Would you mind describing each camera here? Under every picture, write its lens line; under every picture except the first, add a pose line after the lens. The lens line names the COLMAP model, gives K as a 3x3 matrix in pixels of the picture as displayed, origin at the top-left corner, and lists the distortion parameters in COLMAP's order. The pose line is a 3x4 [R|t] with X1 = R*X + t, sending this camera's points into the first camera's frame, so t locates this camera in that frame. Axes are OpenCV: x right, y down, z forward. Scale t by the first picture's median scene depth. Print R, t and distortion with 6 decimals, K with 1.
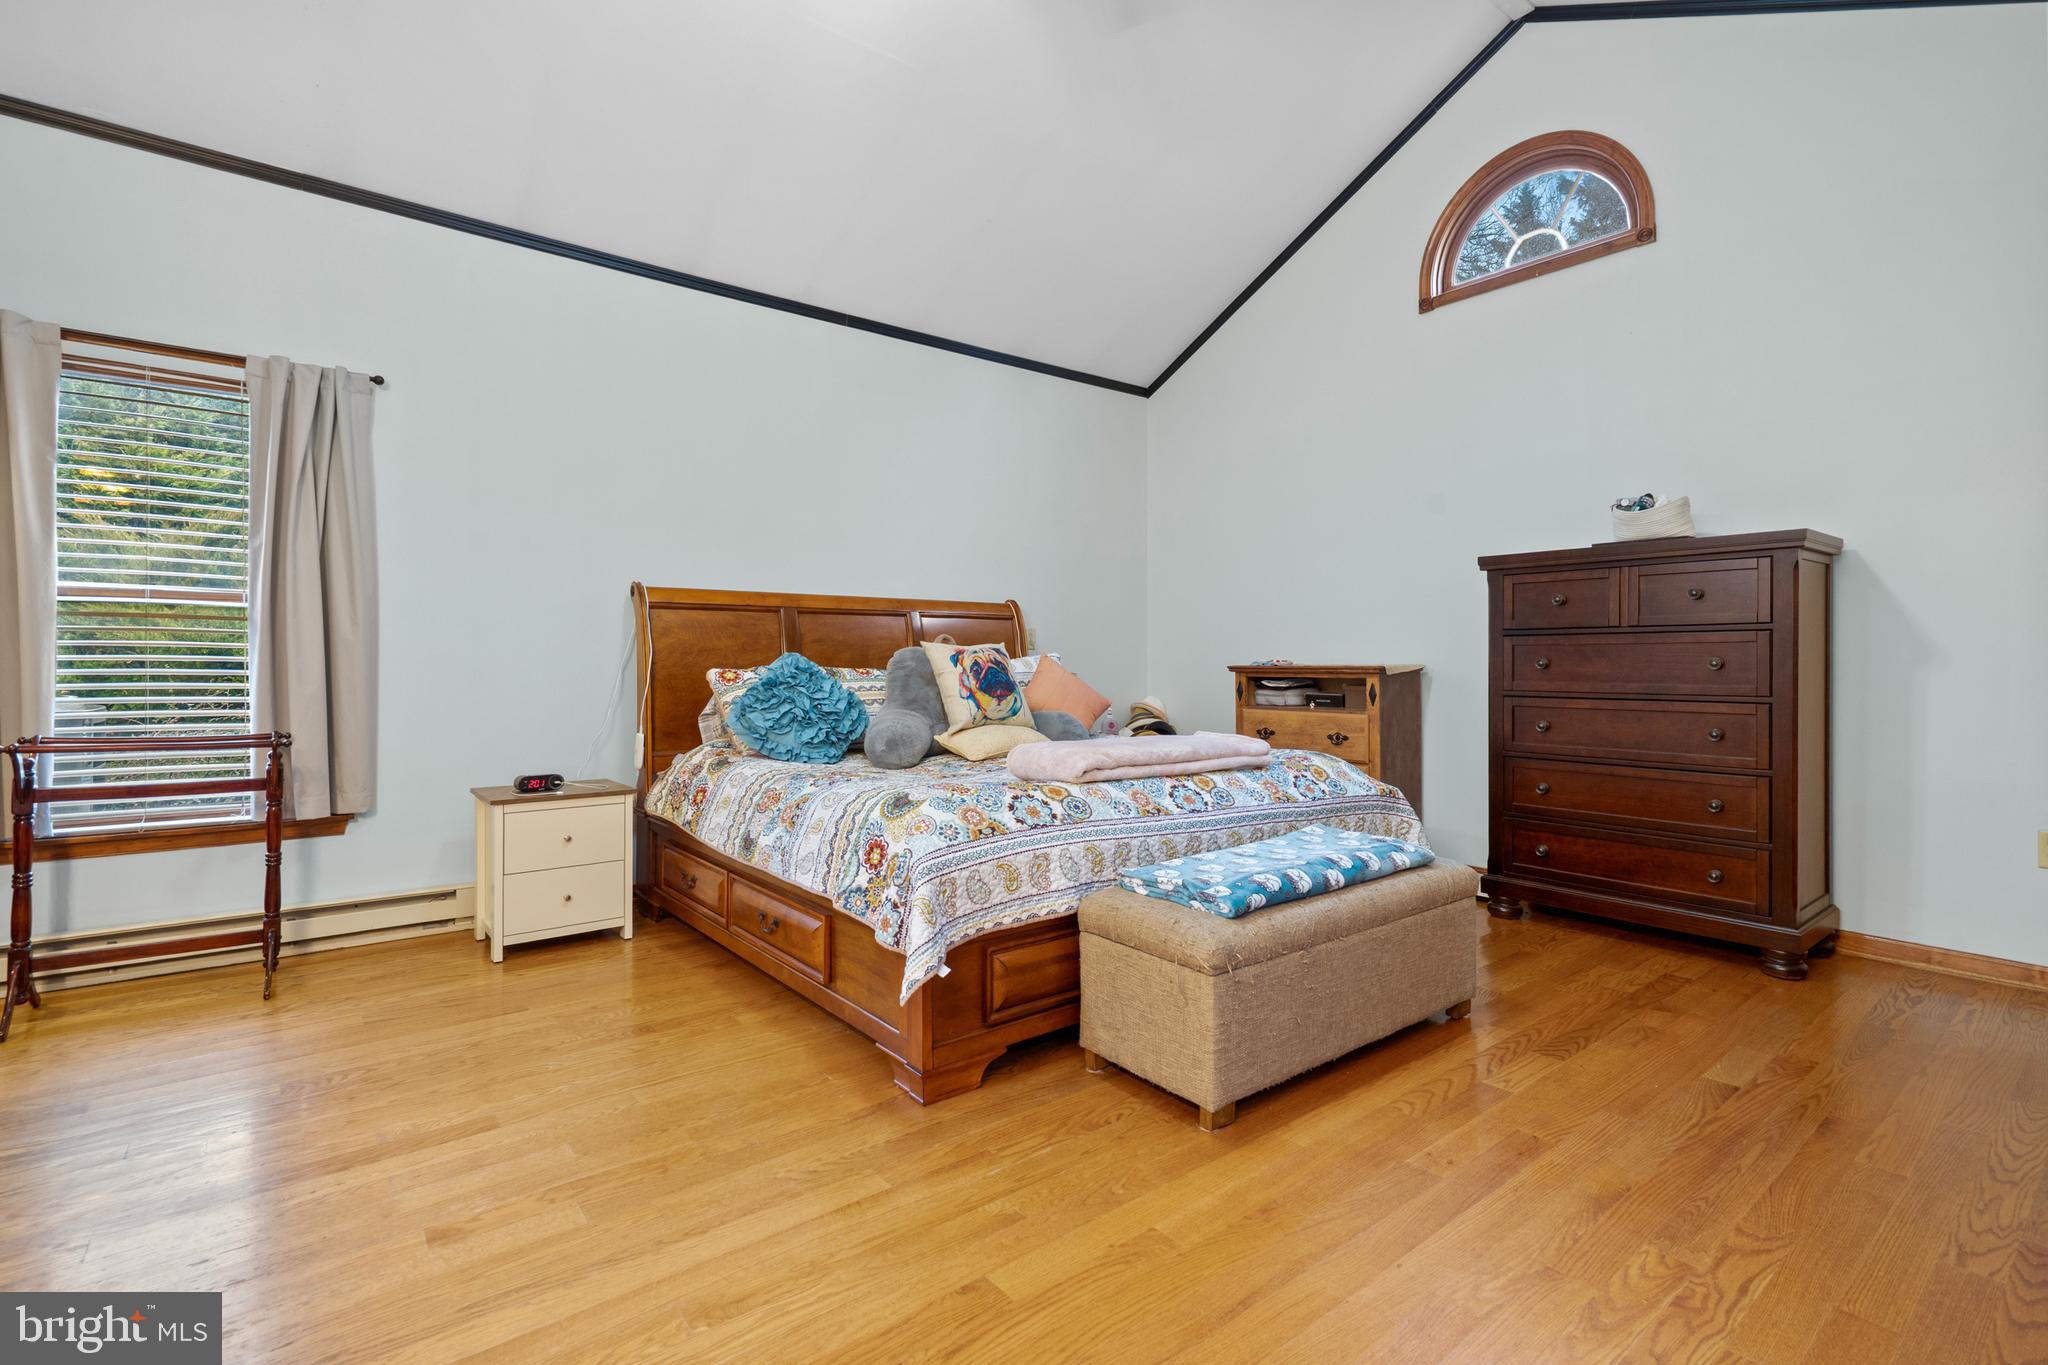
lens RADIAL K [[928.9, 0, 1022.8], [0, 928.9, 667.6], [0, 0, 1]] dist [-0.005348, 0.001479]
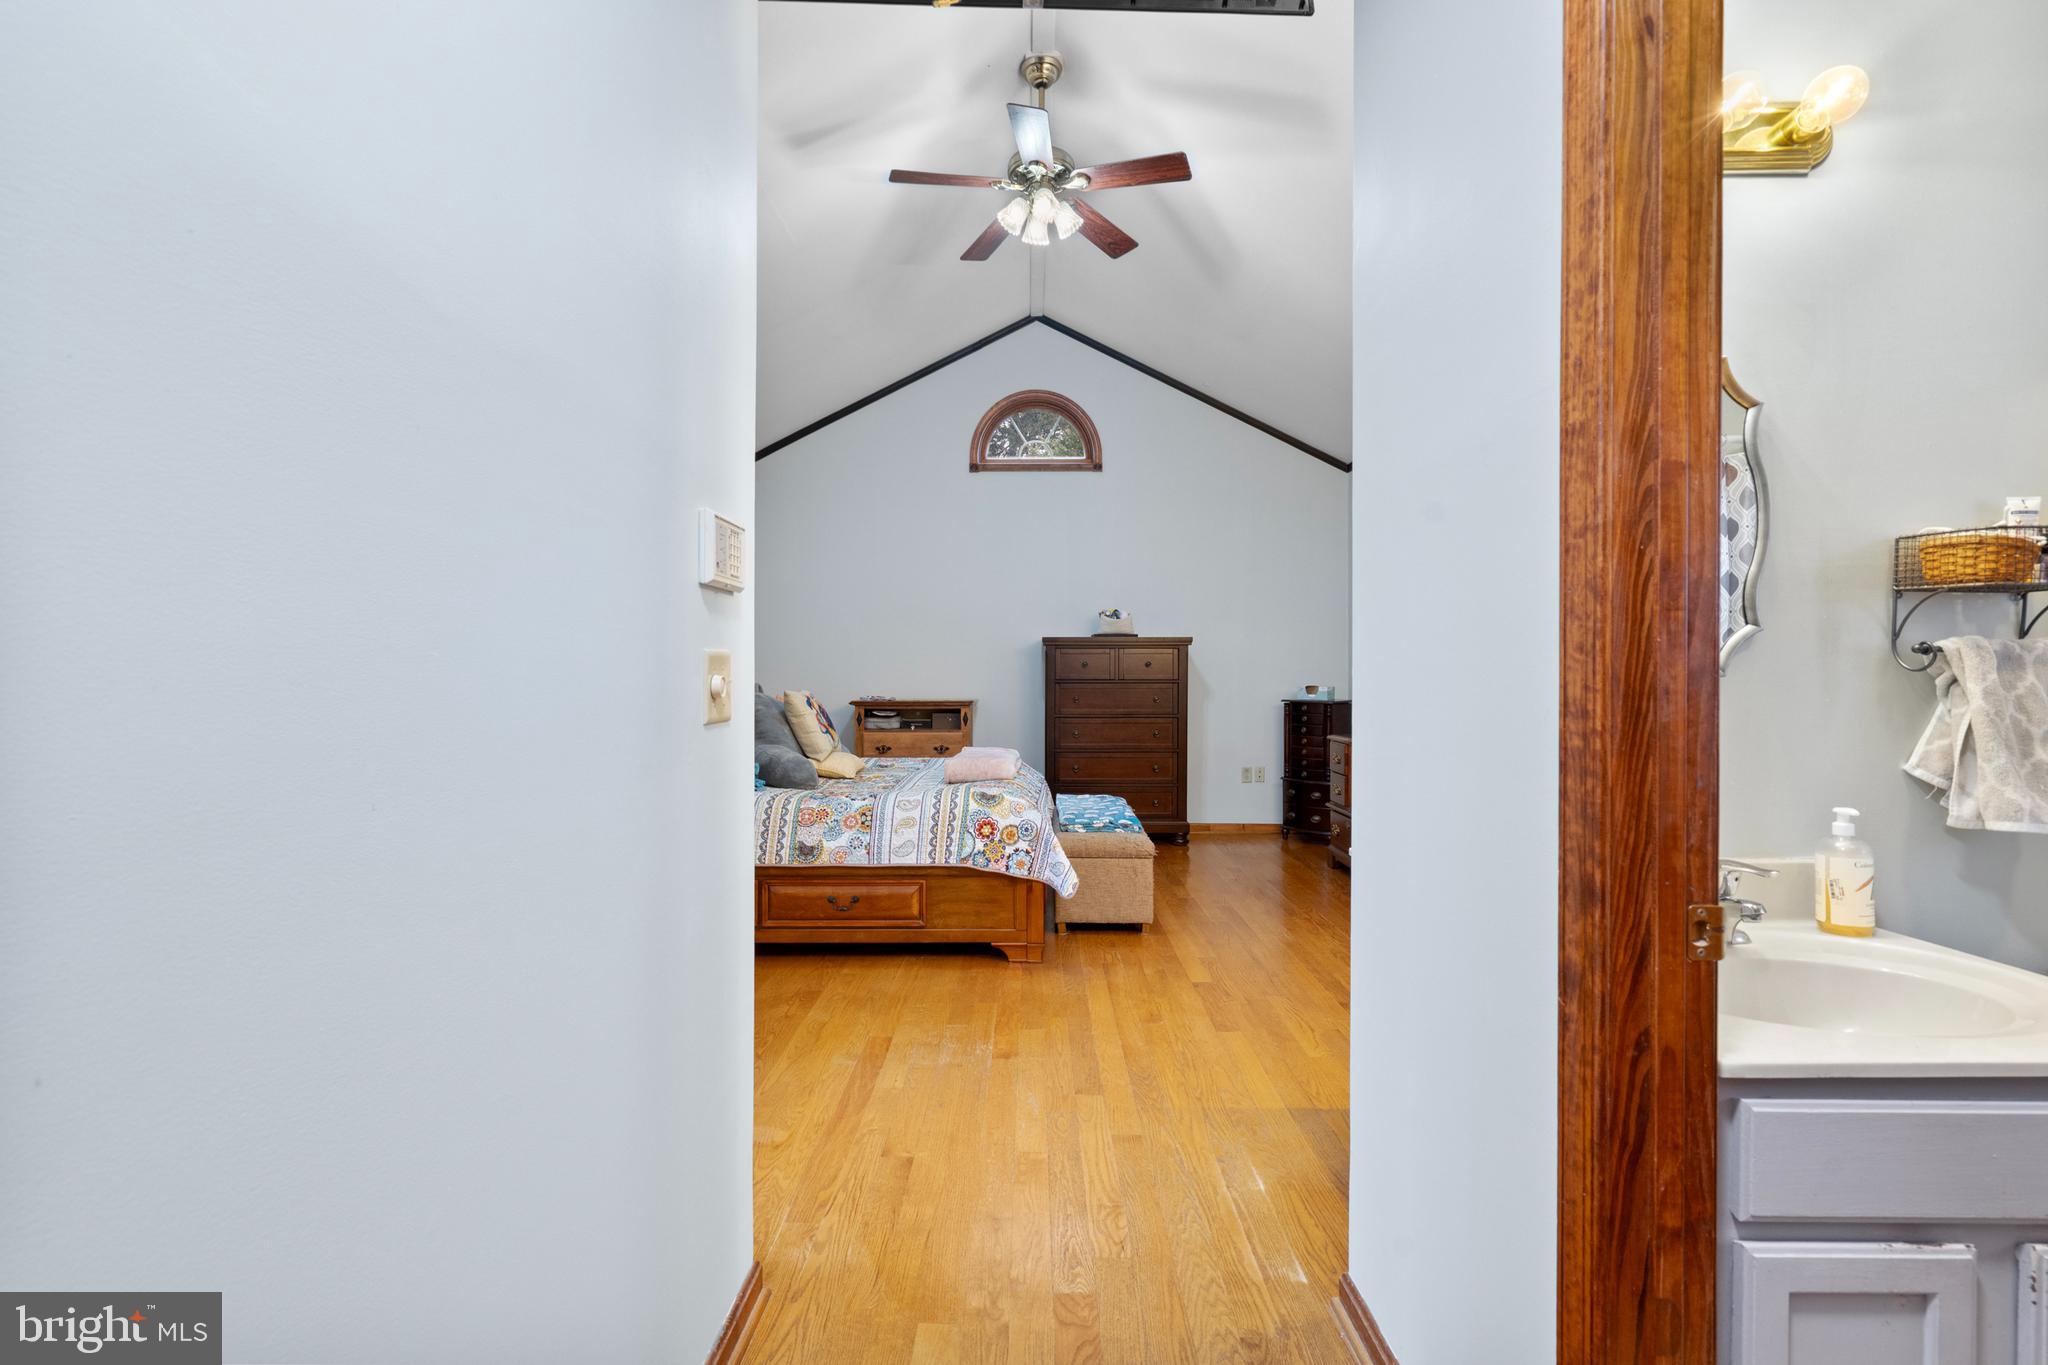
lens RADIAL K [[928.0, 0, 1024.0], [0, 928.0, 682.5], [0, 0, 1]] dist [0.000204, -0.000061]
pose [[0.626243, -0.003566, 0.779620, -1.155734], [0.005788, 0.999983, -0.000075, -0.046893], [-0.779607, 0.004559, 0.626253, -0.063217]]
